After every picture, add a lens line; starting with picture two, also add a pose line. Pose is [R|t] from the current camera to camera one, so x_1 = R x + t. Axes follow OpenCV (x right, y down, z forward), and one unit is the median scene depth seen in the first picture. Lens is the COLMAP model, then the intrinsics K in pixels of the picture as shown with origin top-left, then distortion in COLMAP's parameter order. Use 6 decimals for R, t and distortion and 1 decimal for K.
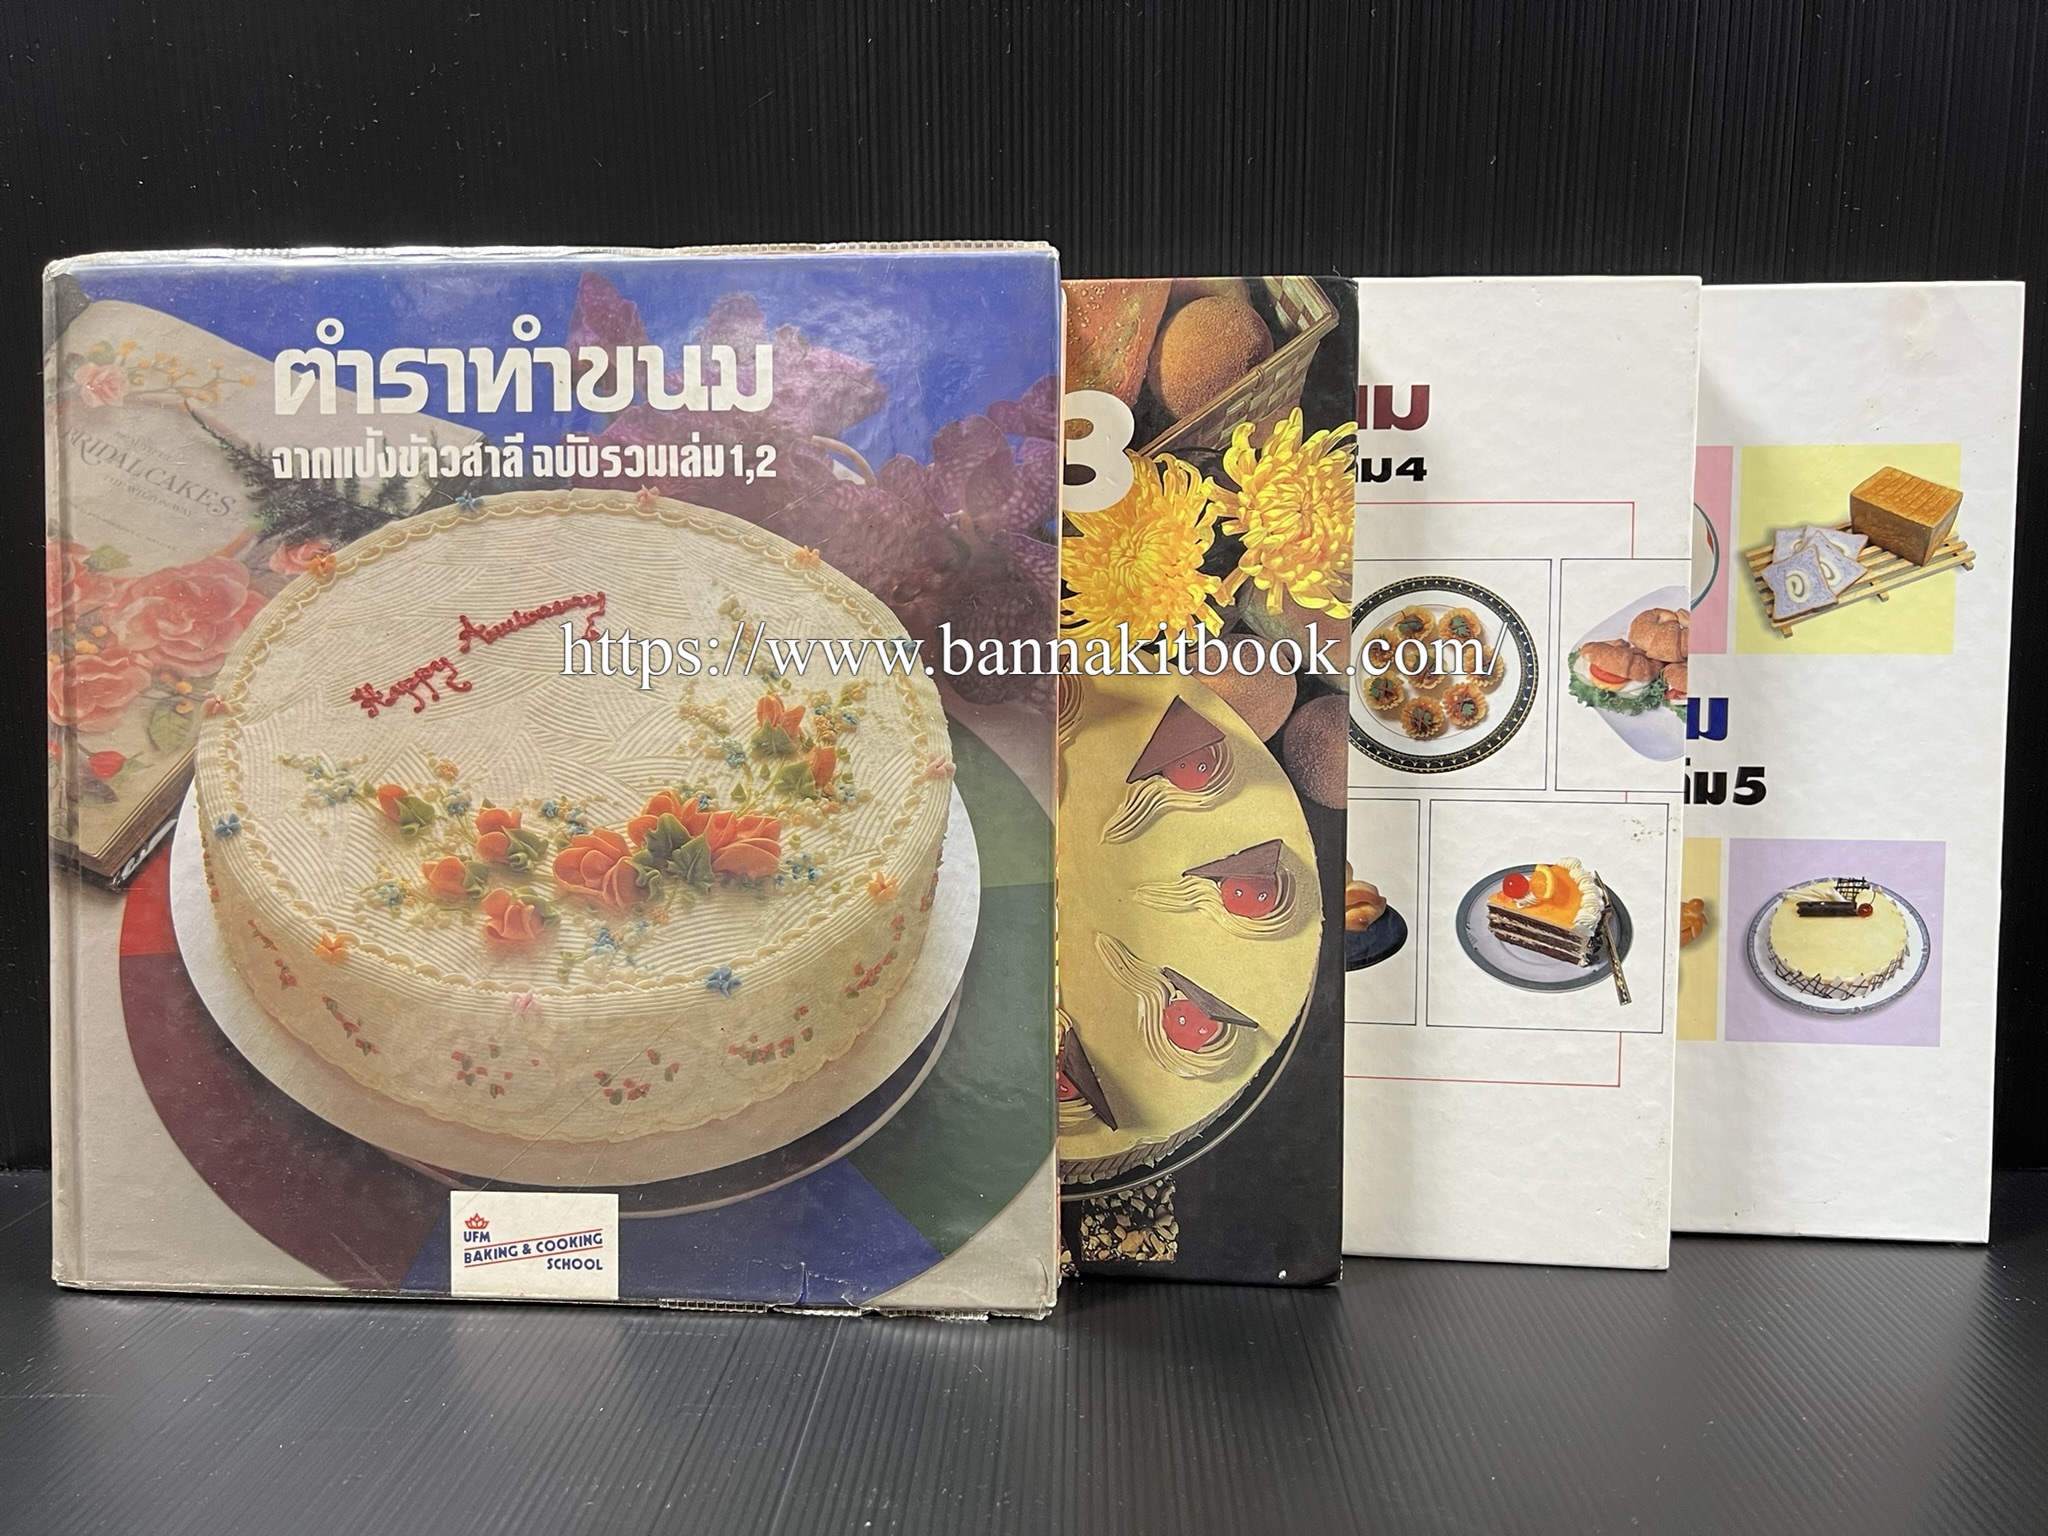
lens RADIAL K [[1551.2, 0, 1026.1], [0, 1551.2, 760.3], [0, 0, 1]] dist [0.052483, -0.106443]
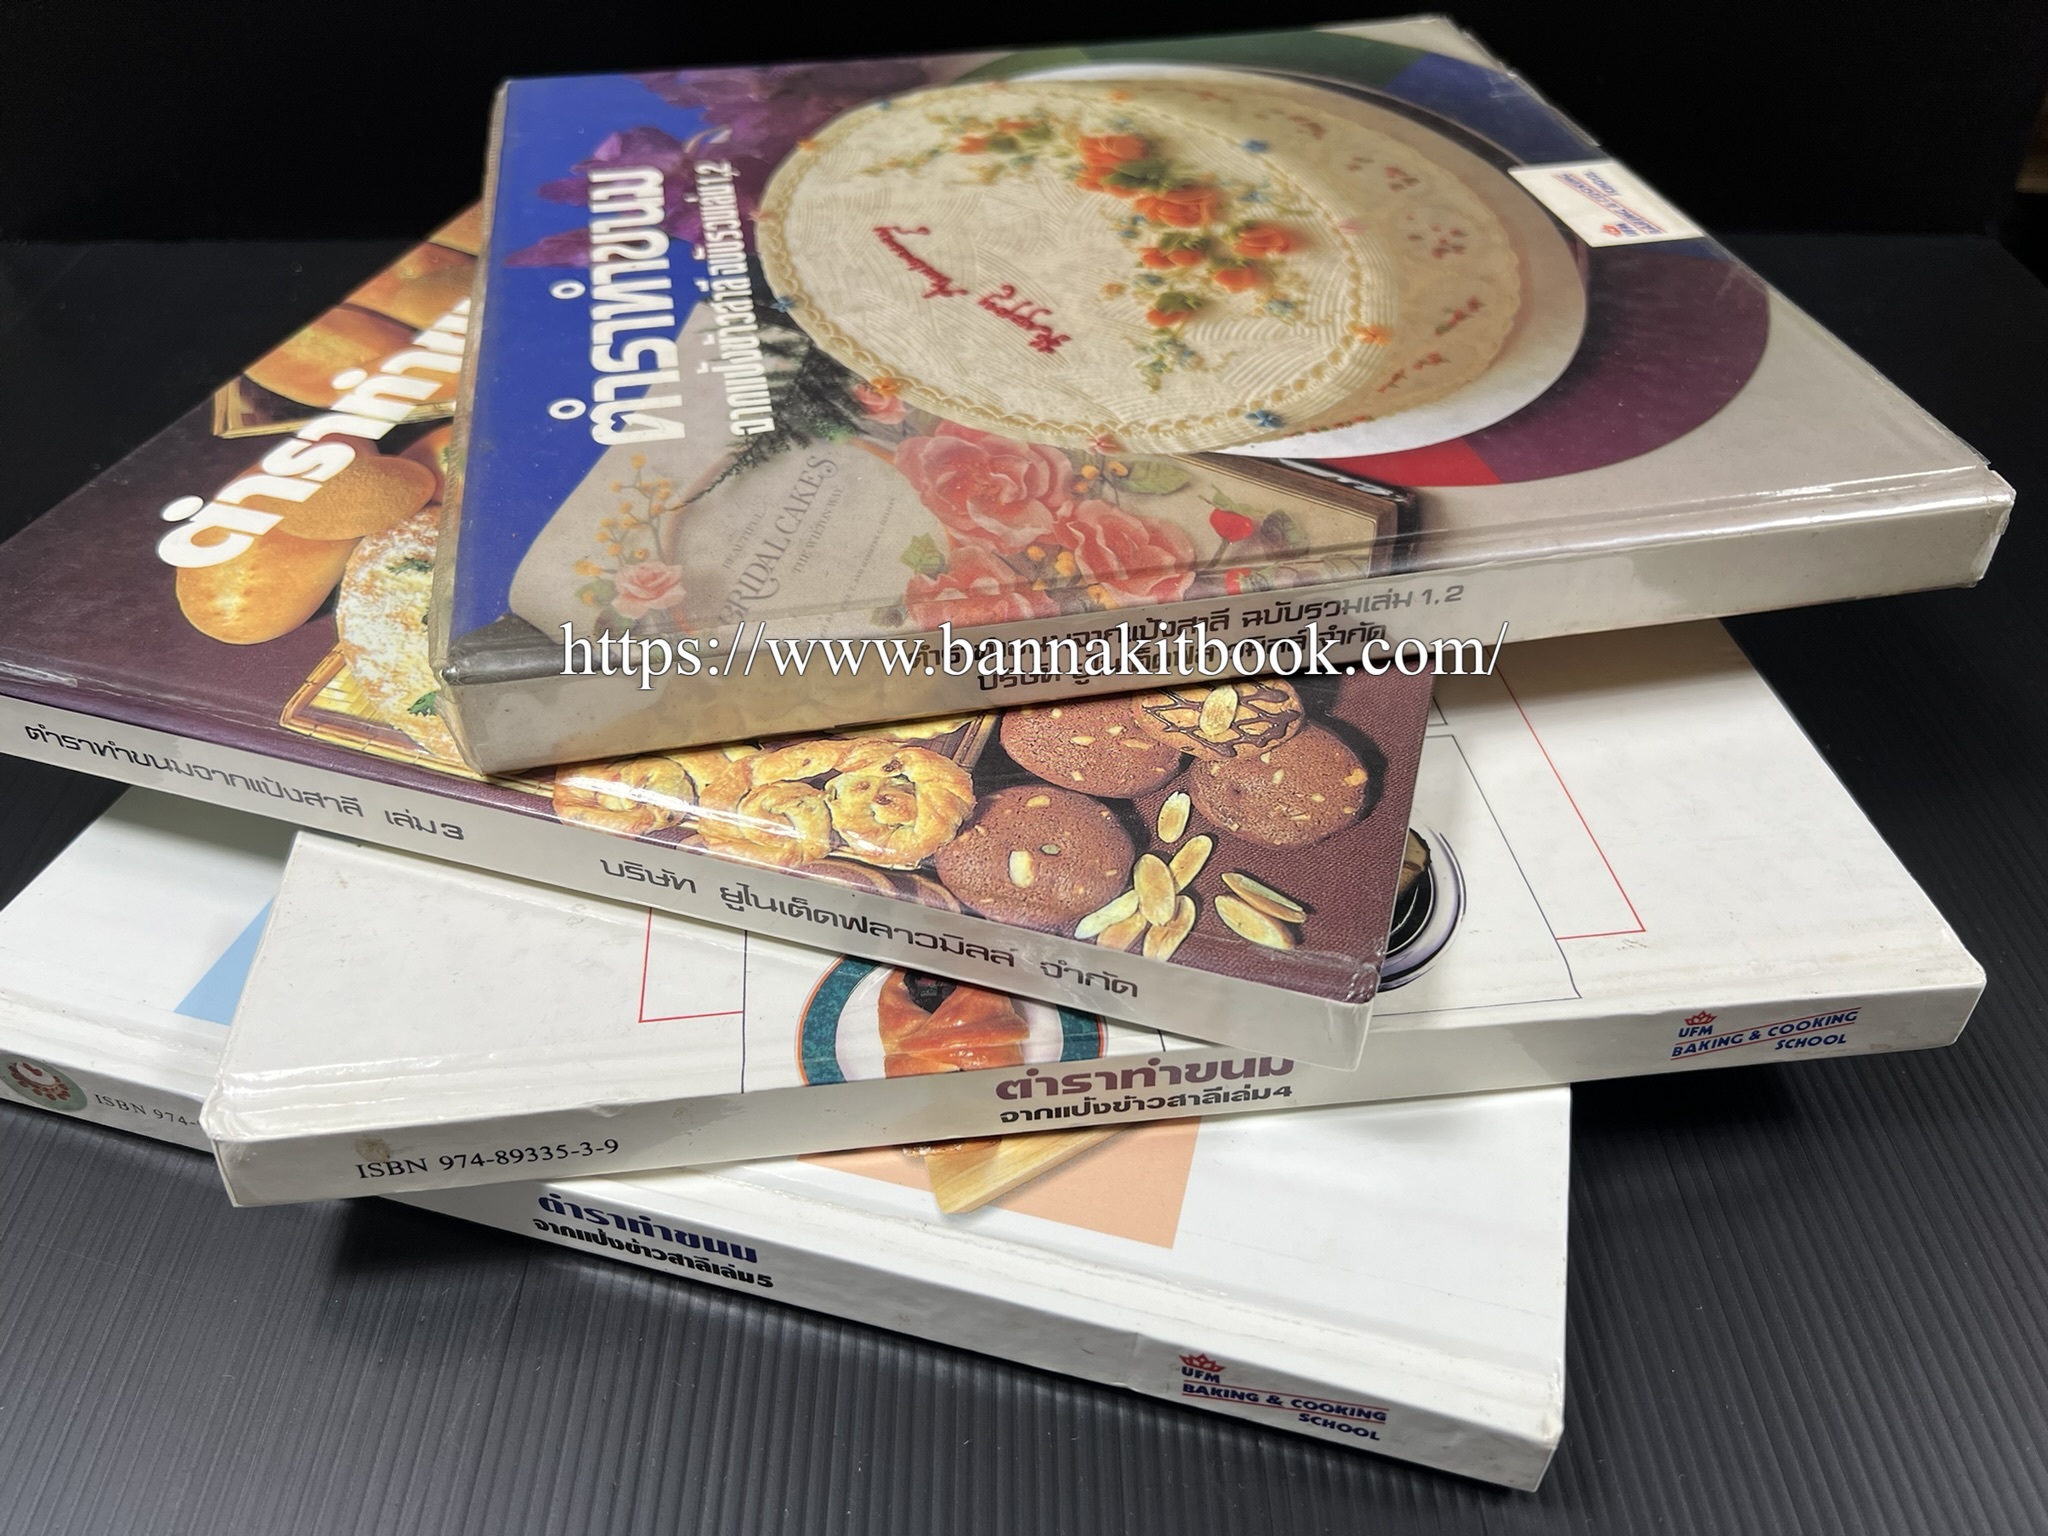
lens RADIAL K [[1522.5, 0, 1022.0], [0, 1522.5, 806.6], [0, 0, 1]] dist [0.115118, -0.258705]
pose [[-0.200675, -0.632318, 0.748267, -1.139695], [0.978659, -0.163880, 0.123977, -0.185170], [0.044233, 0.757177, 0.651711, 0.675884]]
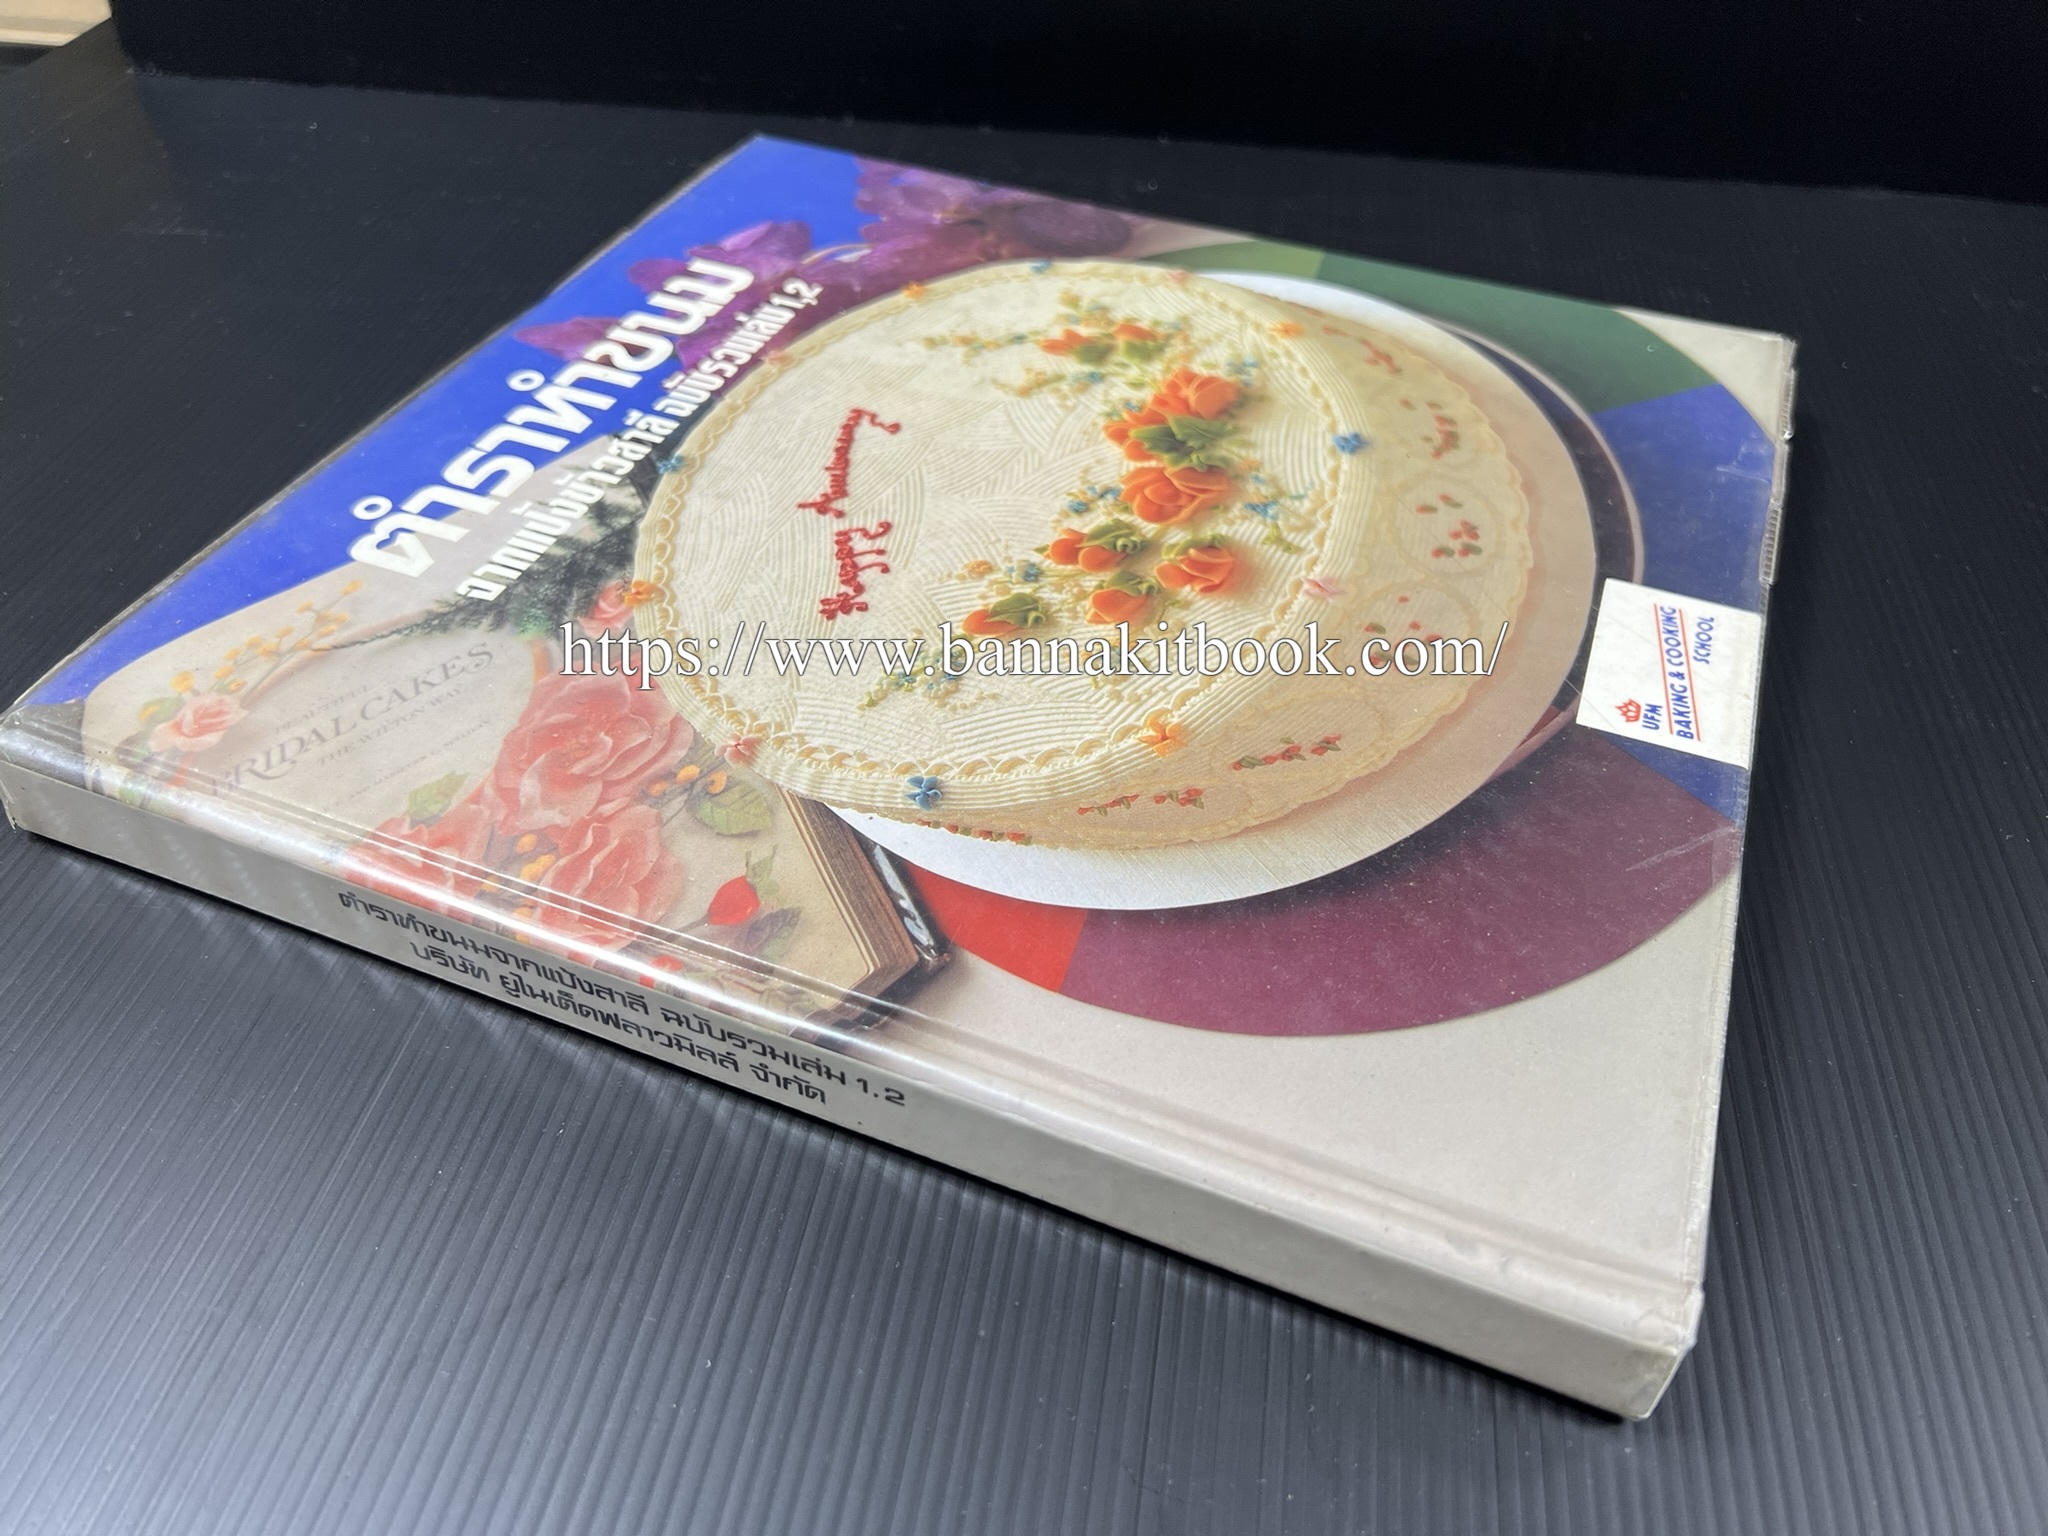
lens RADIAL K [[1541.8, 0, 1025.4], [0, 1541.8, 804.8], [0, 0, 1]] dist [0.160381, -0.457722]
pose [[0.360527, -0.611389, 0.704431, -0.938076], [0.932580, 0.250615, -0.259780, 0.241876], [-0.017714, 0.750597, 0.660523, 0.605743]]
